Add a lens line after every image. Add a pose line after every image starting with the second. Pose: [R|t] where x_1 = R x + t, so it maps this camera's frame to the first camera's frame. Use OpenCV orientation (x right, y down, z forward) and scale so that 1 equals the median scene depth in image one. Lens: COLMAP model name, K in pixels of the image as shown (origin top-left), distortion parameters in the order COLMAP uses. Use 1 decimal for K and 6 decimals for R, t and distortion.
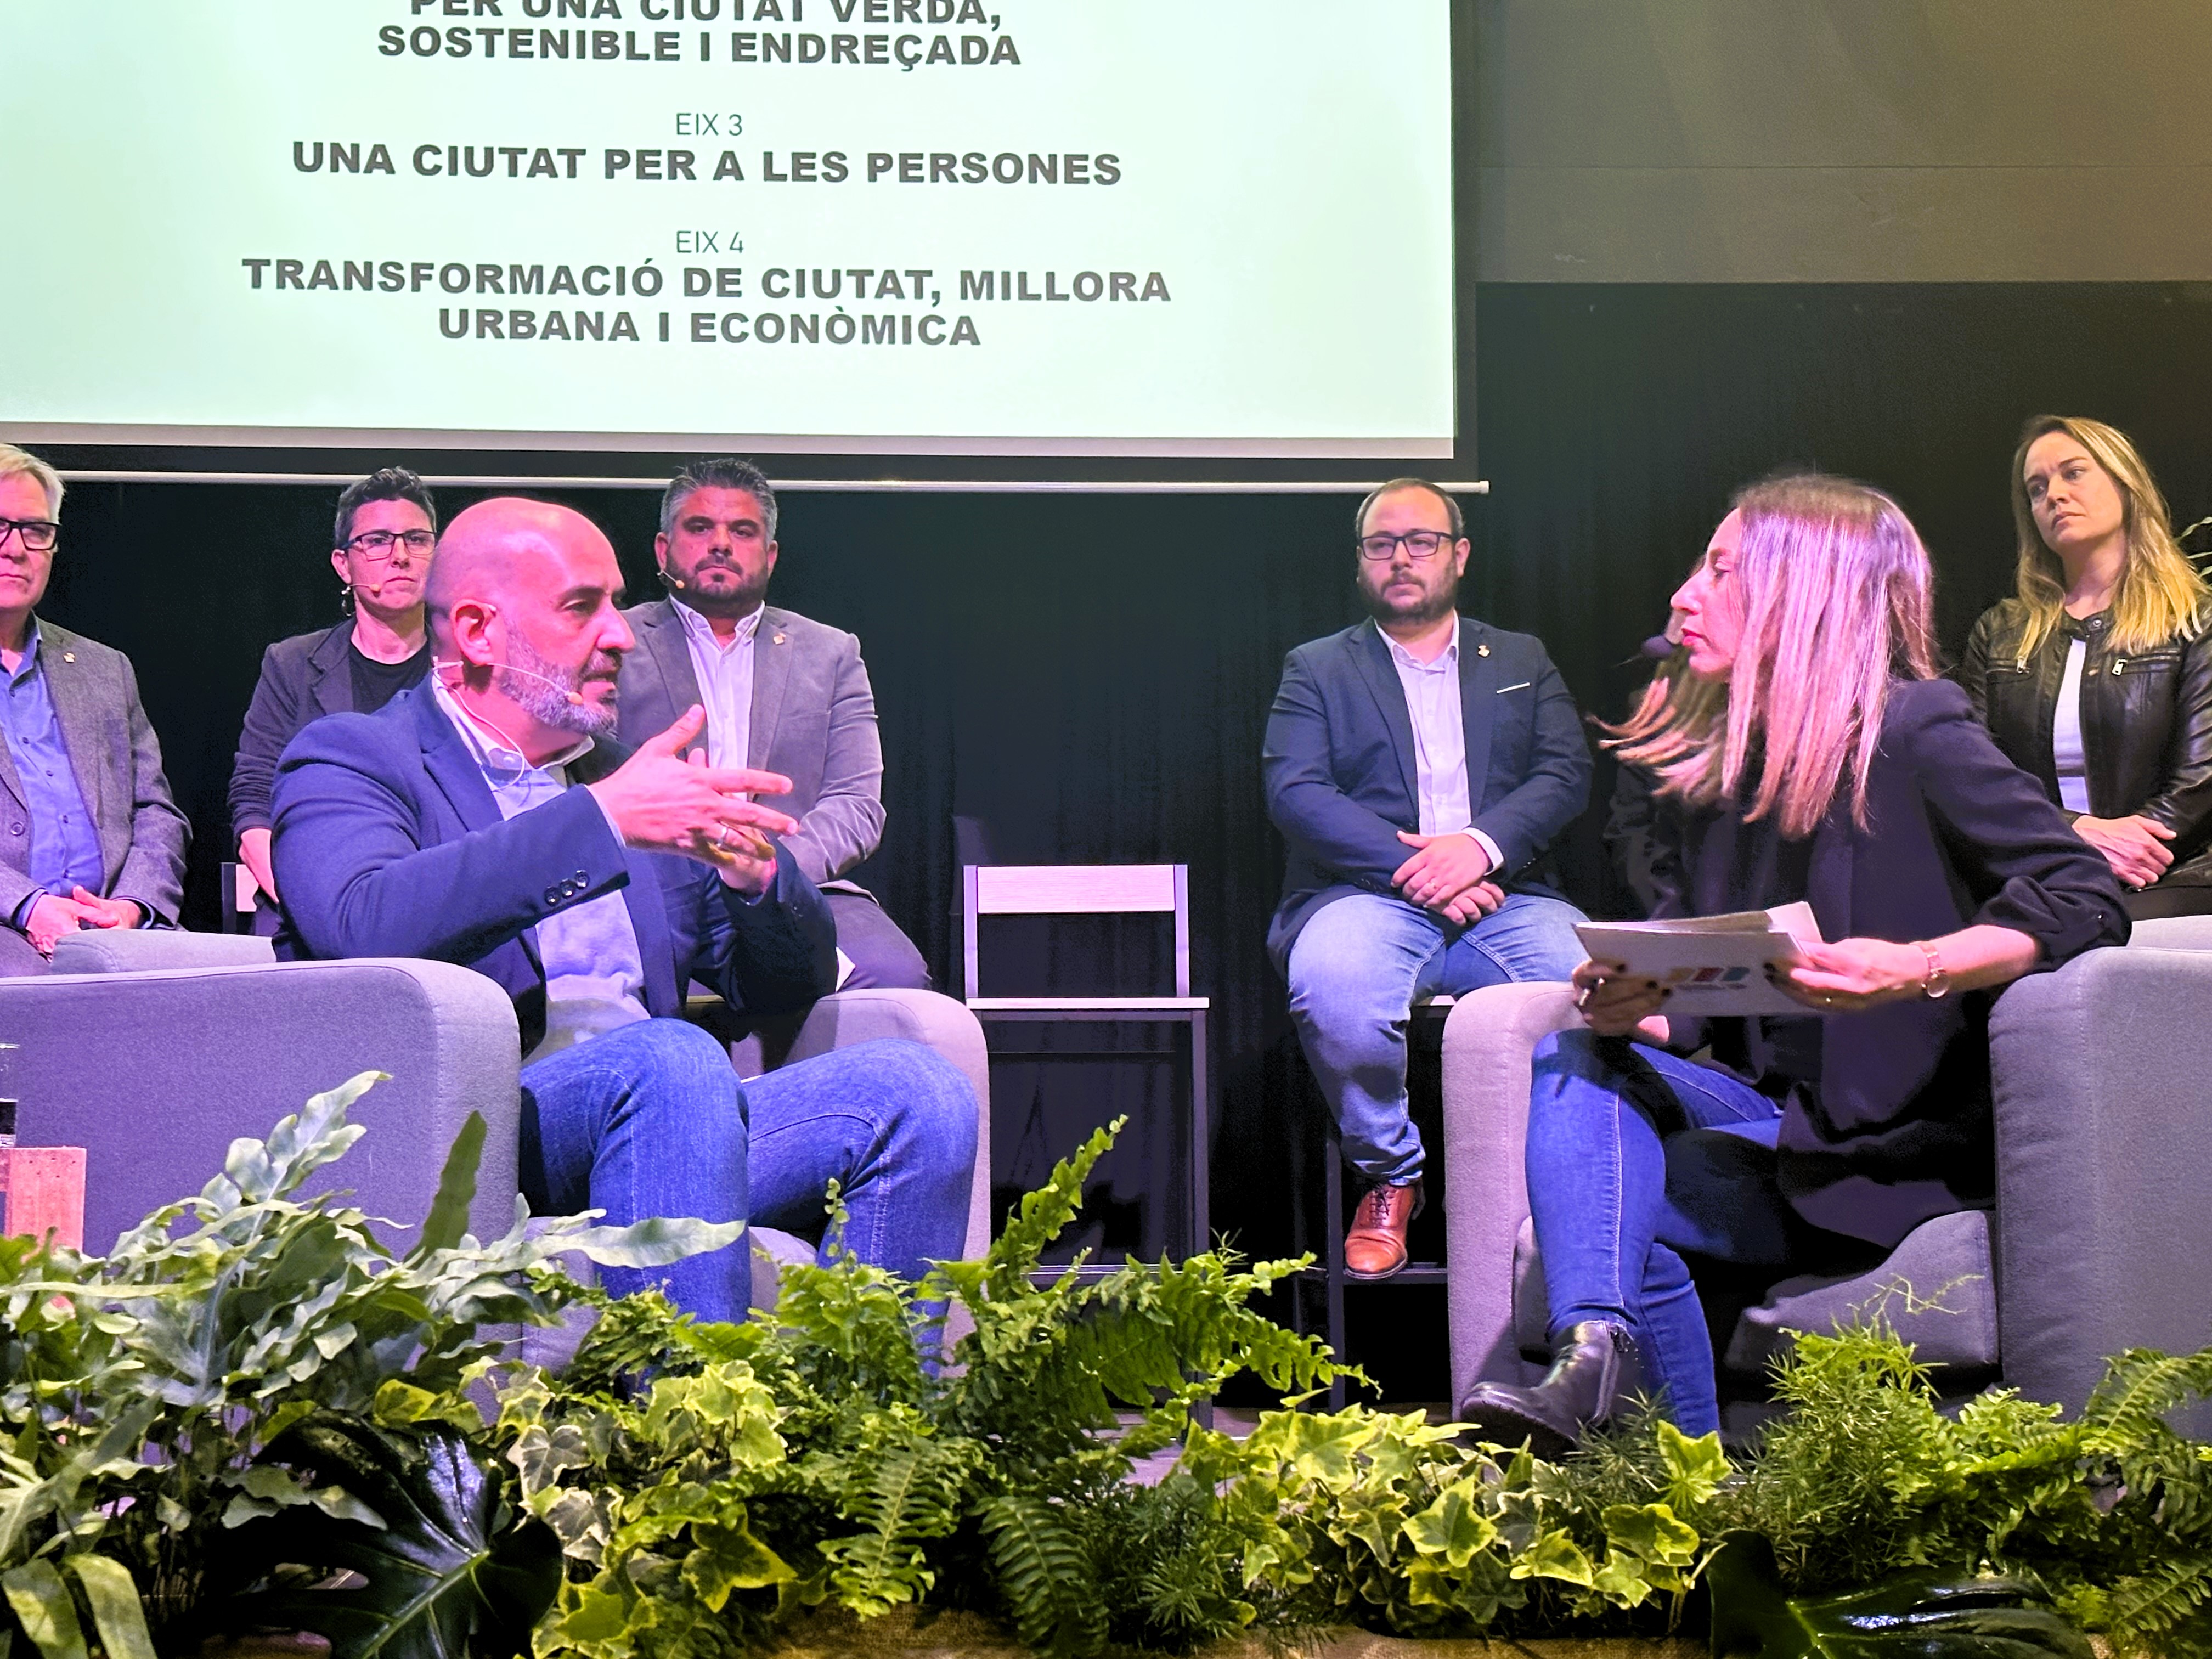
lens RADIAL K [[3469.4, 0, 1106.0], [0, 3469.4, 829.5], [0, 0, 1]] dist [0.054648, 0.062719]
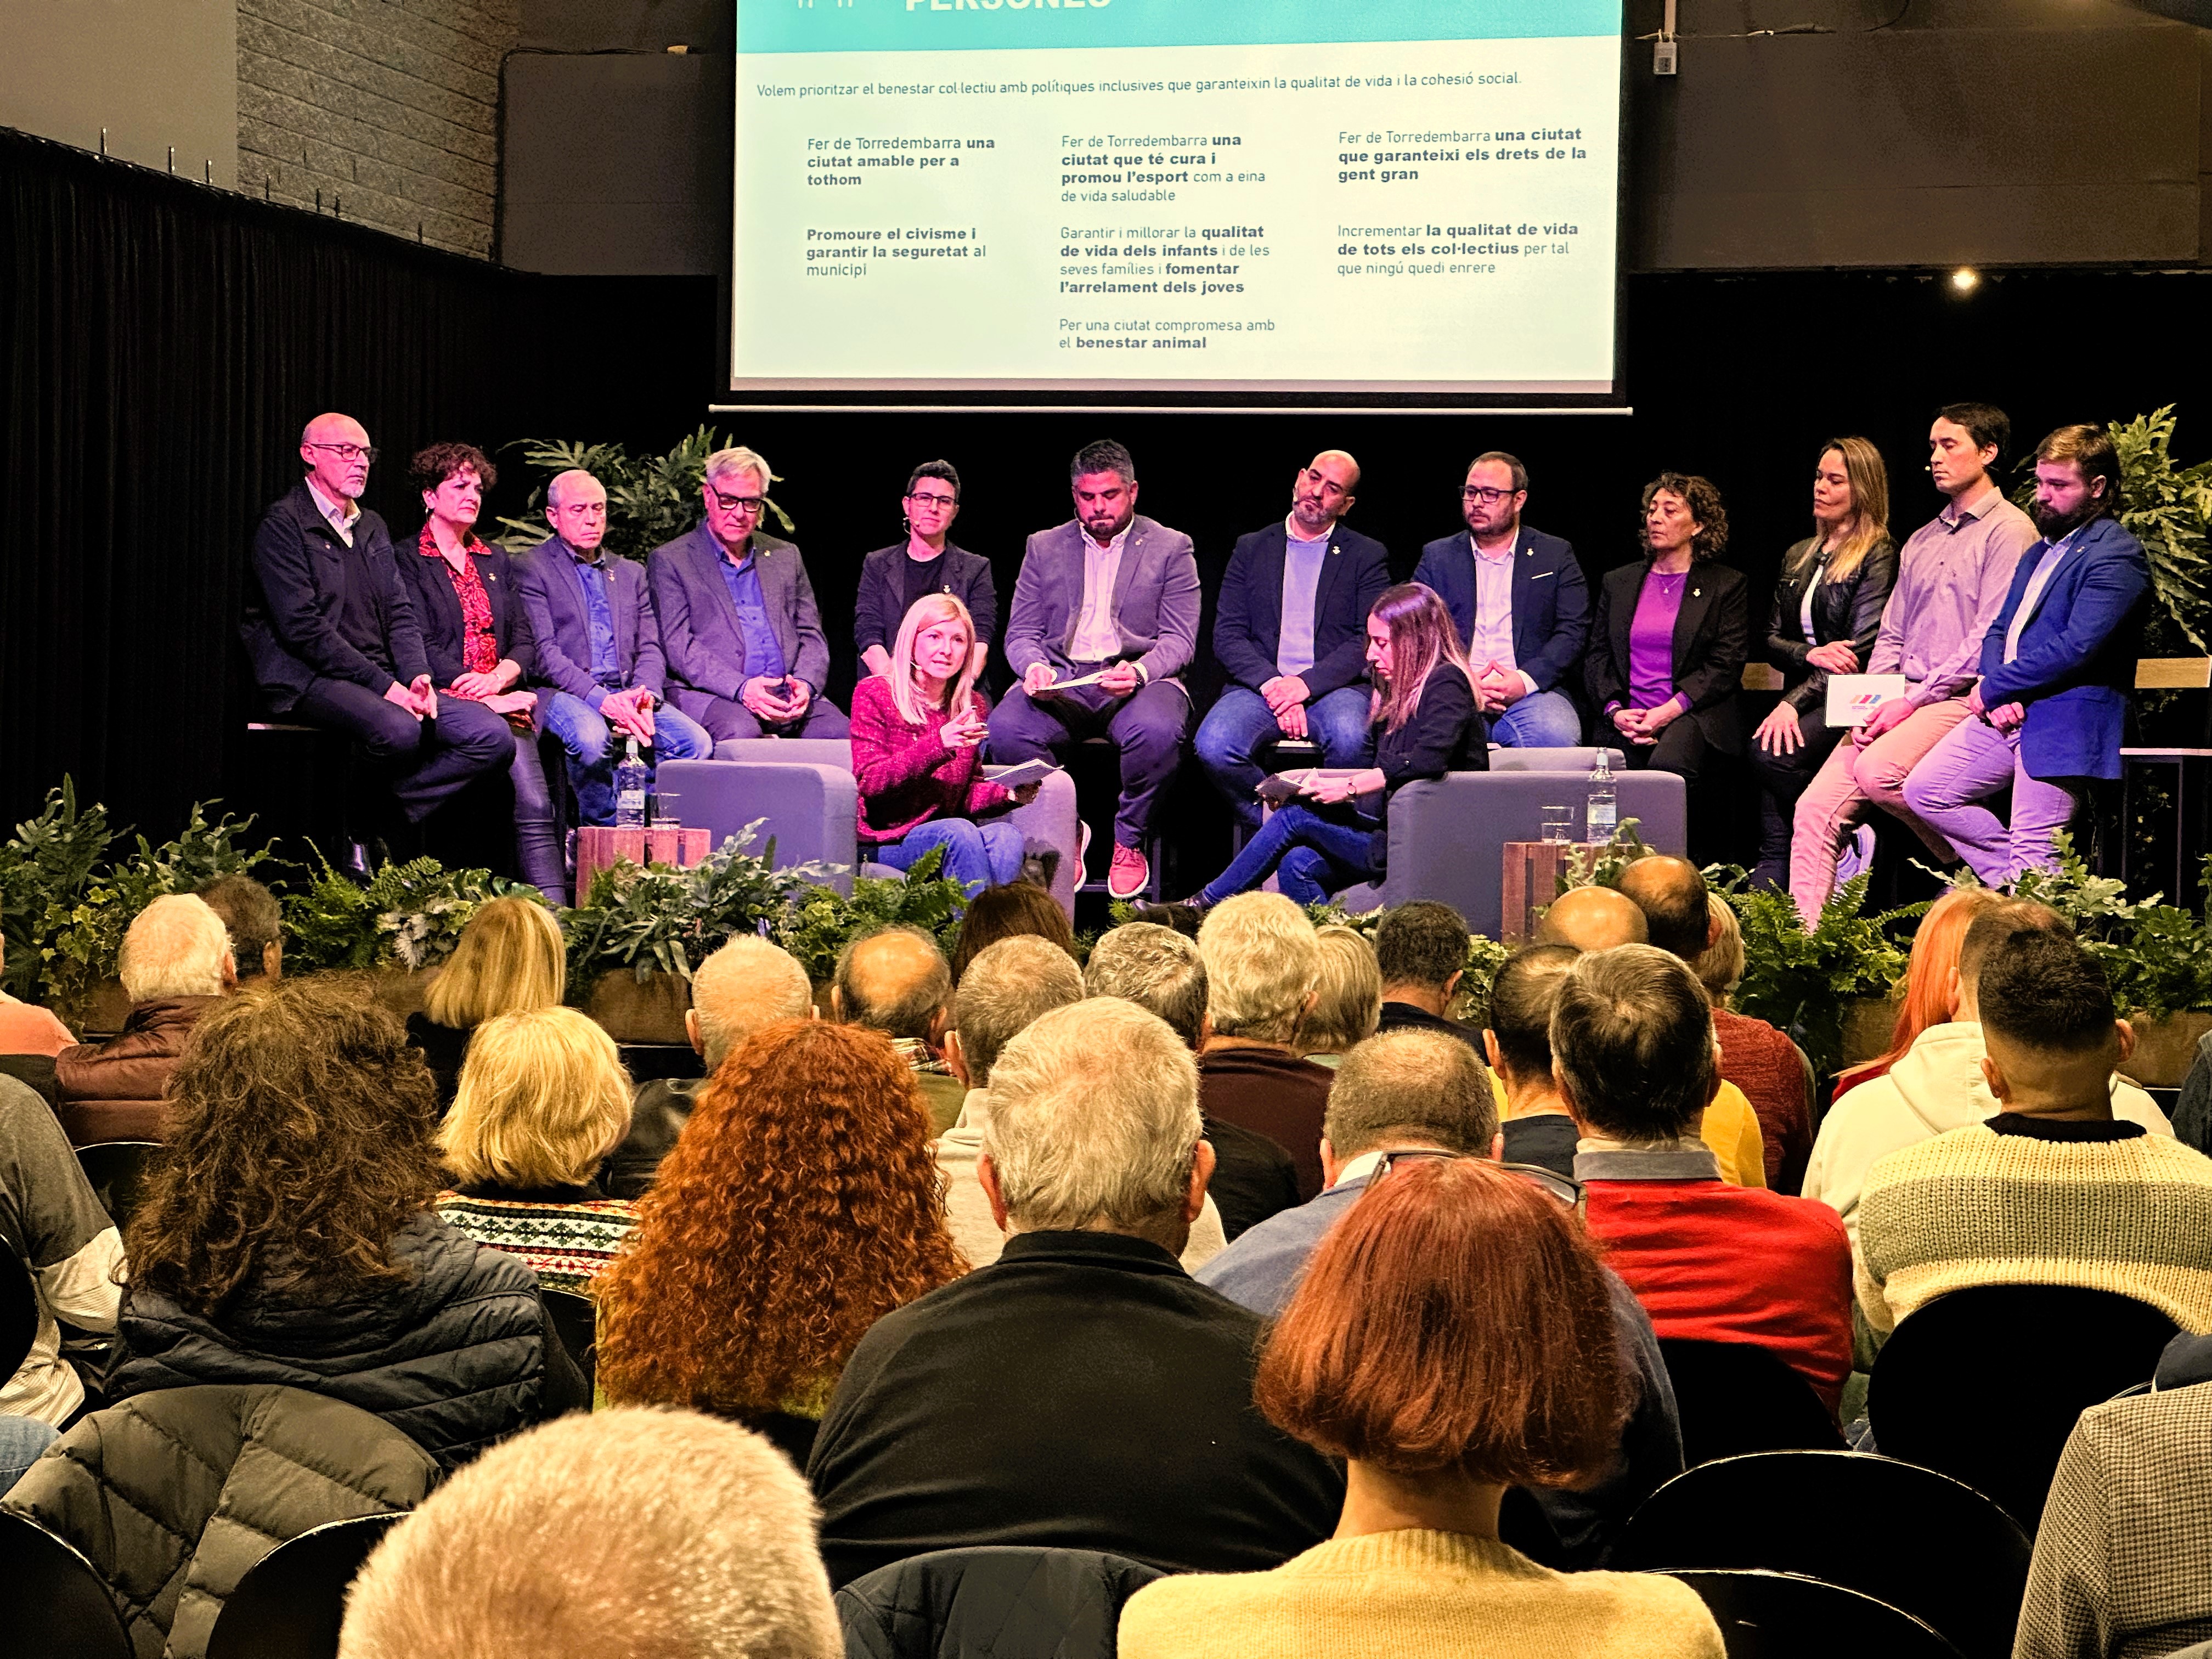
lens RADIAL K [[4940.8, 0, 1071.2], [0, 4940.8, 751.7], [0, 0, 1]] dist [0.234408, 0.841725]
pose [[0.955826, 0.022908, -0.293040, 1.616629], [0.006220, 0.995159, 0.098084, -0.506485], [0.293868, -0.095574, 0.951056, -3.811133]]
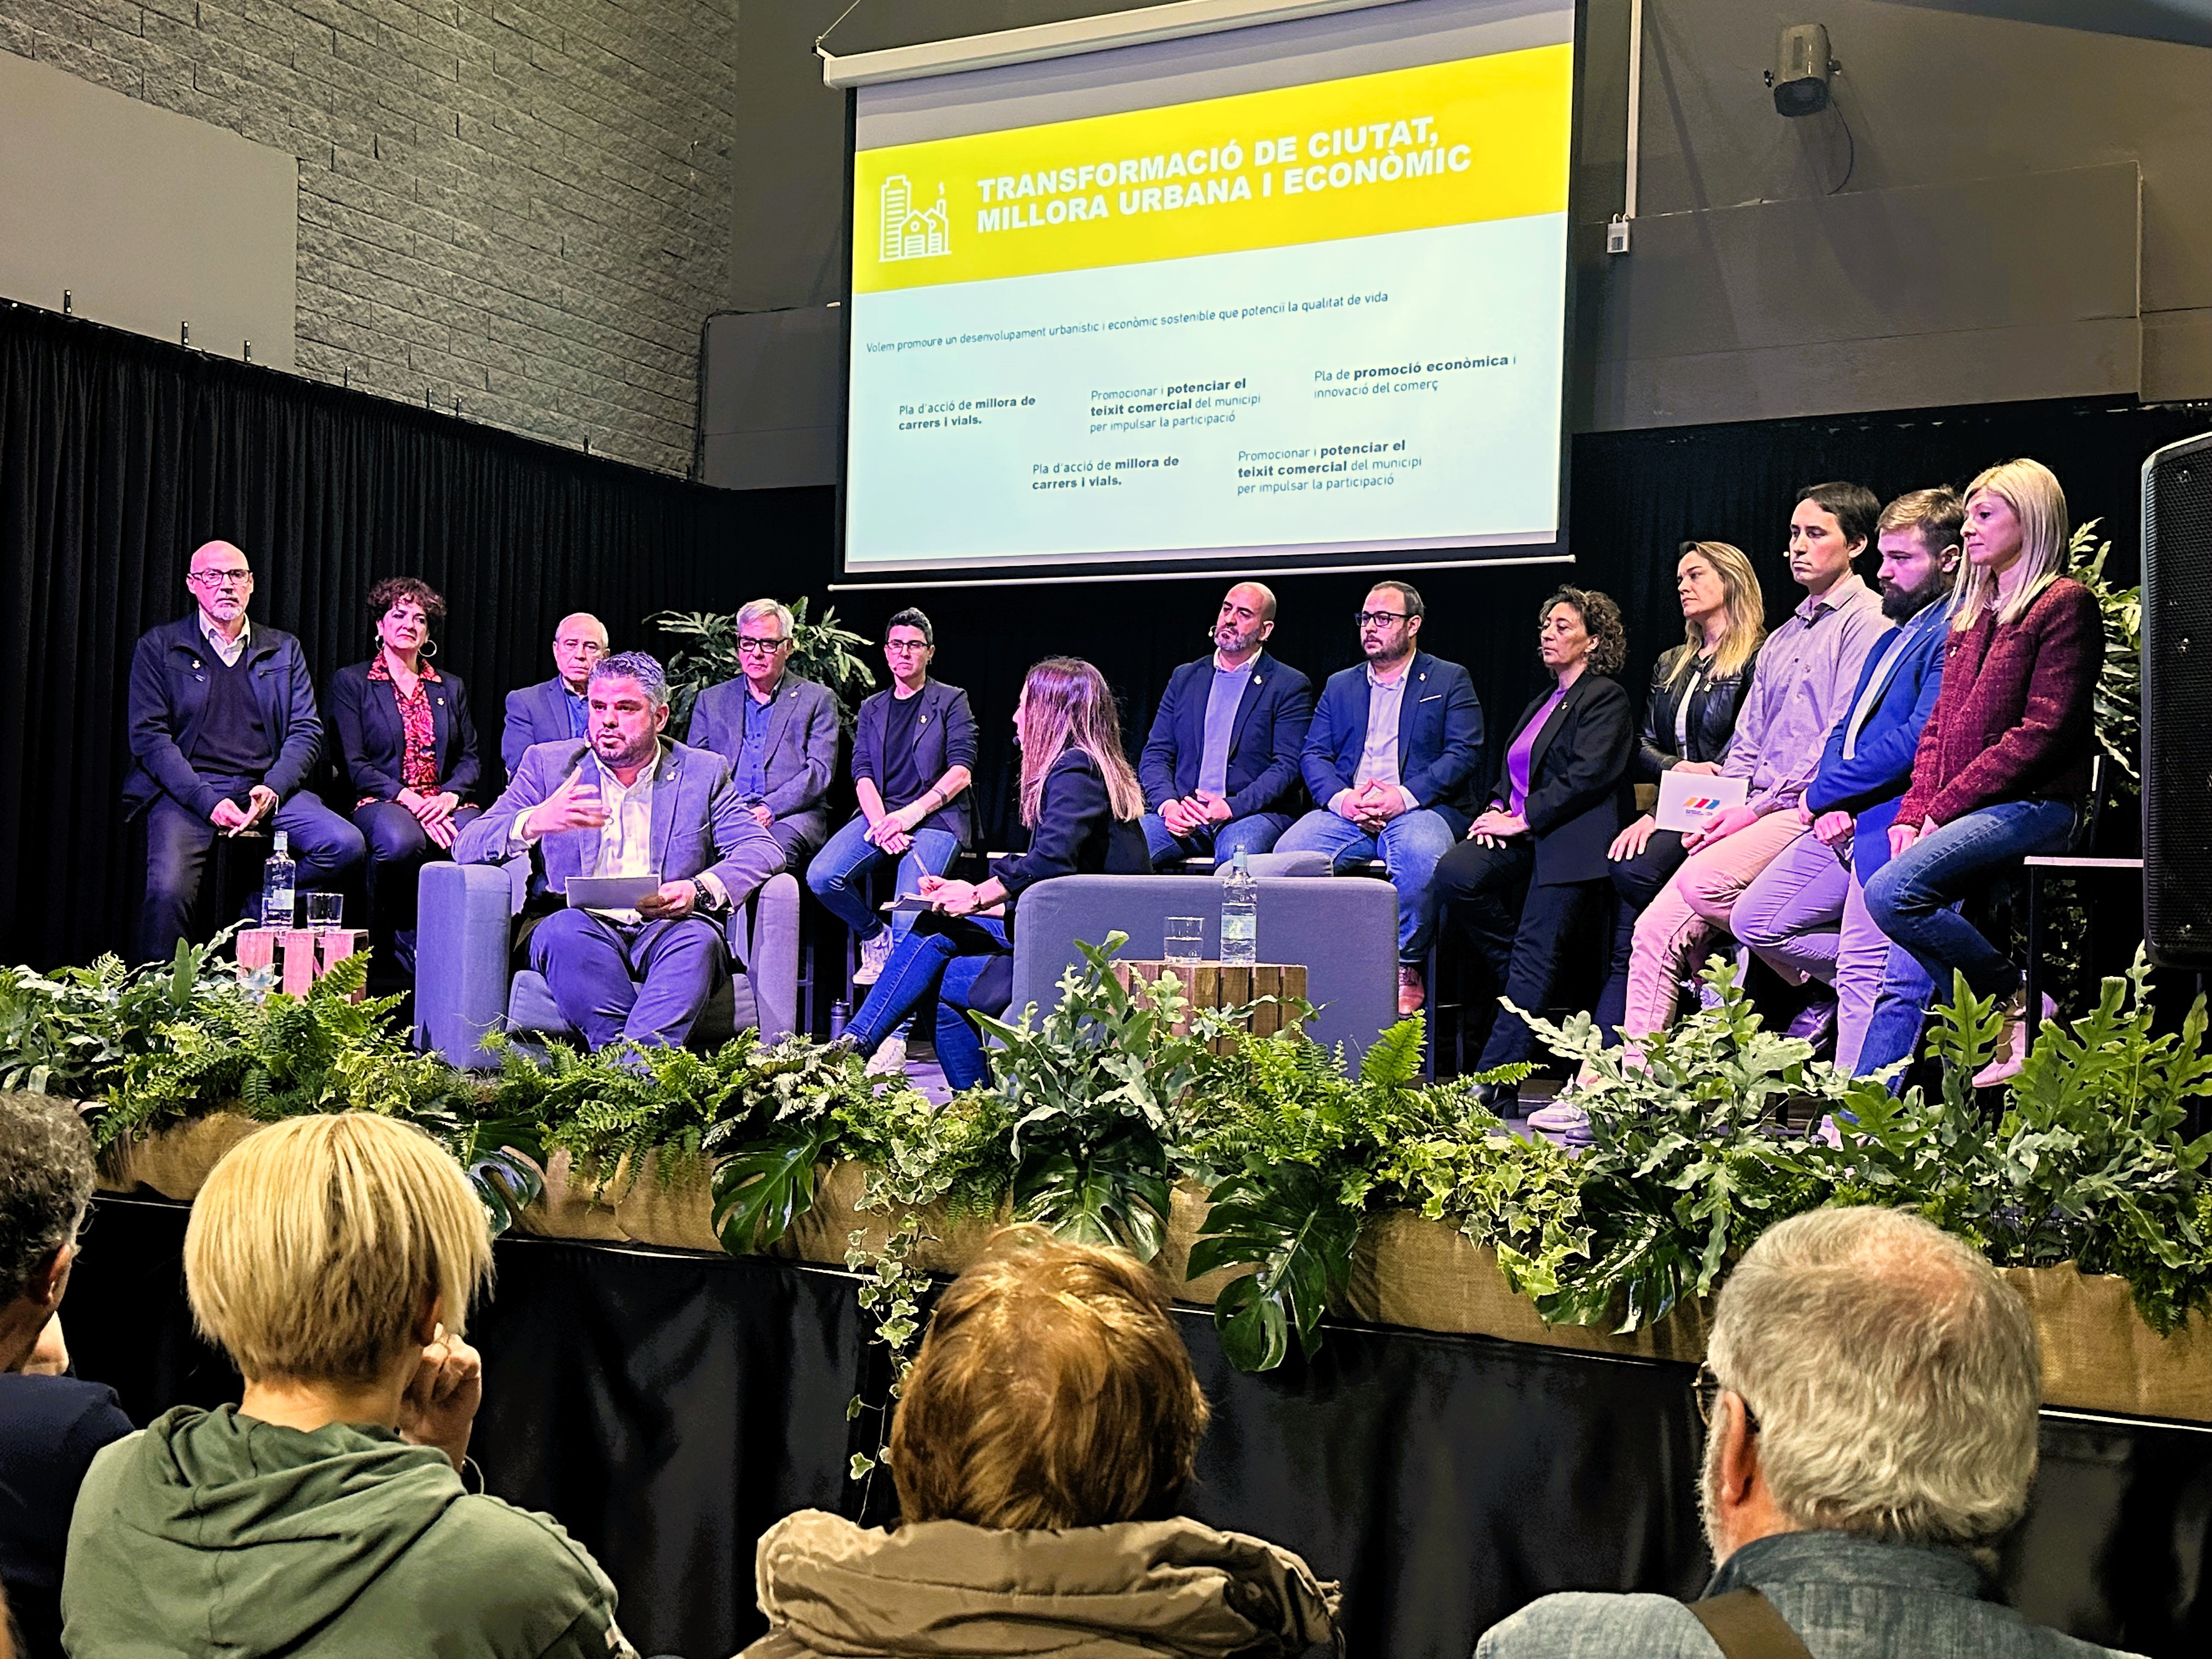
lens RADIAL K [[2309.7, 0, 1106.0], [0, 2309.7, 829.5], [0, 0, 1]] dist [0.208460, -0.461007]
pose [[0.855832, 0.017440, -0.516959, 1.541191], [0.018874, 0.997713, 0.064904, -0.129460], [0.516909, -0.065304, 0.853546, -0.340402]]
